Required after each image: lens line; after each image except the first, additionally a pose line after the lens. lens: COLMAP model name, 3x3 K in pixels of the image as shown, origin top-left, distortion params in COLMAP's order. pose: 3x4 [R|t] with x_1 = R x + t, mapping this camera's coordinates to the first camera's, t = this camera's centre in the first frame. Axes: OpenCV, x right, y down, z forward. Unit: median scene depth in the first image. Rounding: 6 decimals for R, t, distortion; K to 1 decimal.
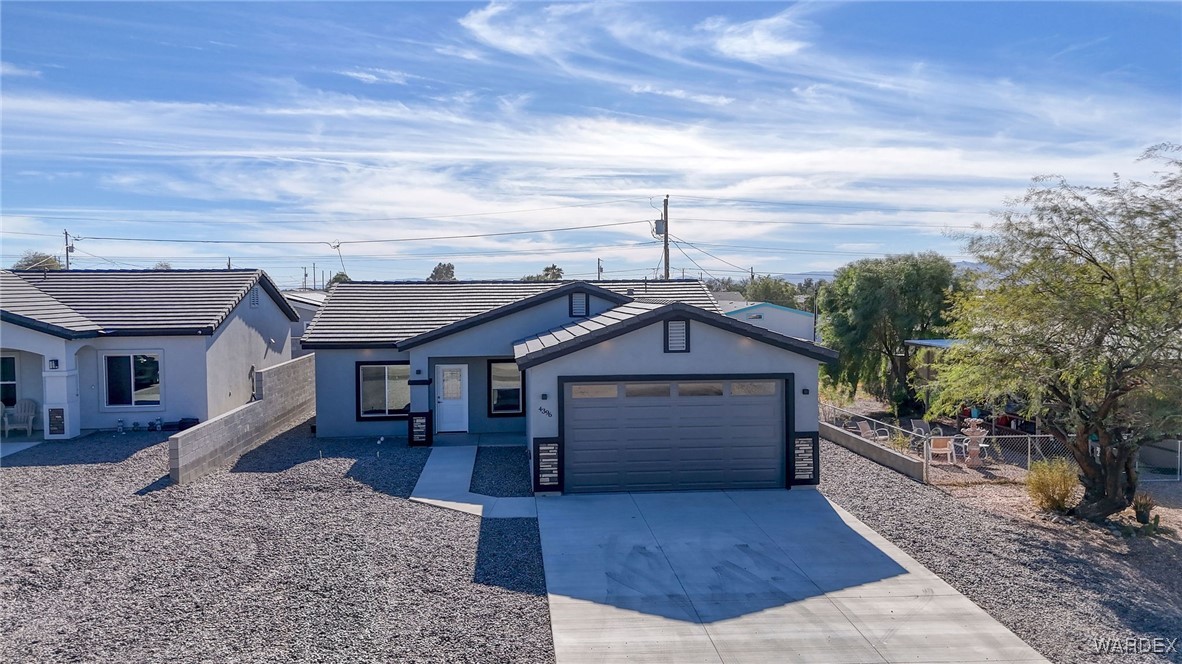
lens RADIAL K [[871.7, 0, 587.6], [0, 871.7, 330.4], [0, 0, 1]] dist [0.086354, -0.093035]
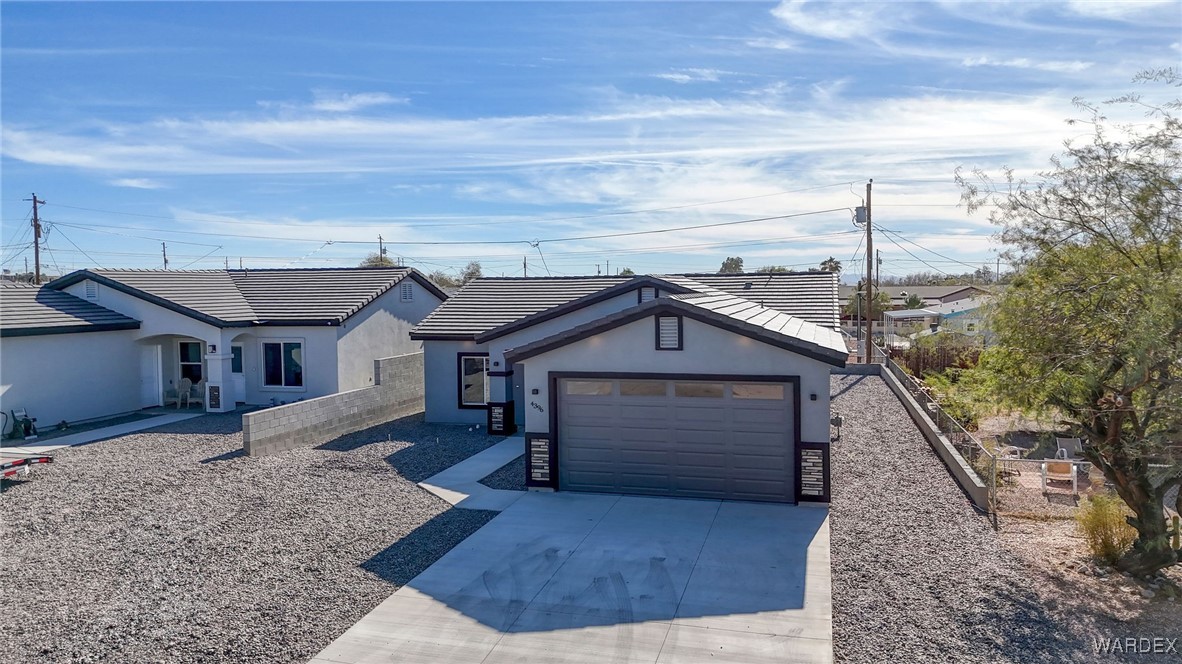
lens RADIAL K [[871.7, 0, 587.6], [0, 871.7, 330.4], [0, 0, 1]] dist [0.086354, -0.093035]
pose [[0.938356, 0.013908, -0.345390, 0.043795], [-0.011904, 0.999898, 0.007922, -0.000311], [0.345465, -0.003322, 0.938426, 0.010924]]
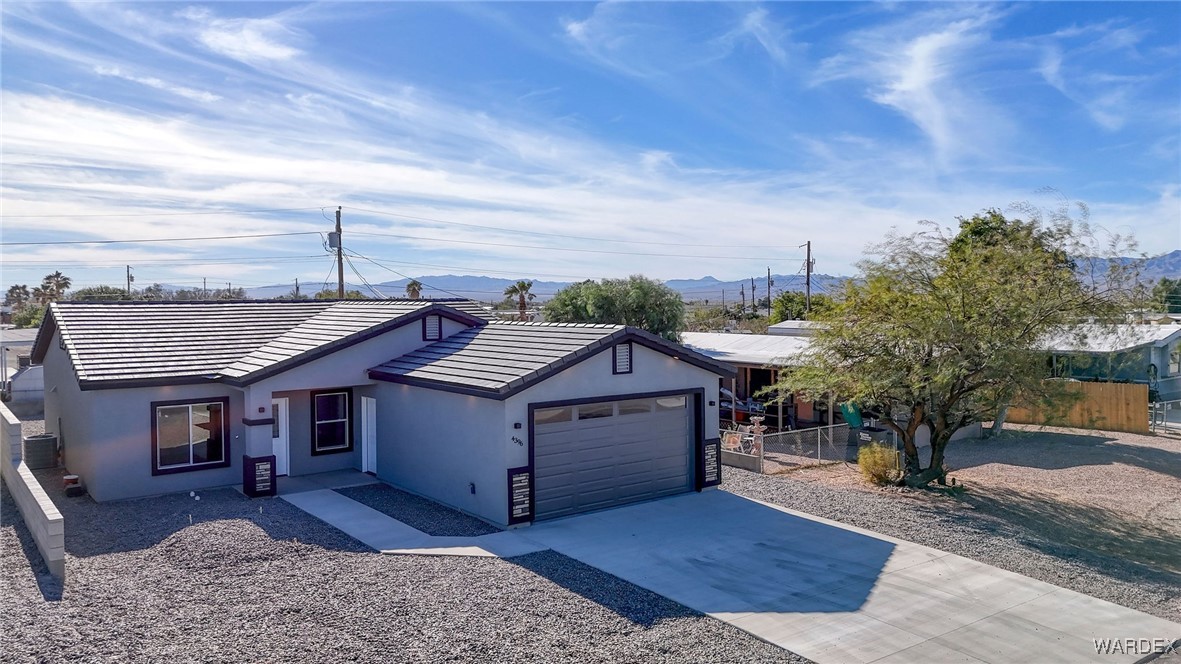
lens RADIAL K [[870.9, 0, 587.1], [0, 870.9, 330.4], [0, 0, 1]] dist [0.086354, -0.093035]
pose [[0.847021, -0.018055, 0.531253, -0.062635], [0.024680, 0.999681, -0.005375, -0.002908], [-0.530986, 0.017664, 0.847196, 0.016533]]
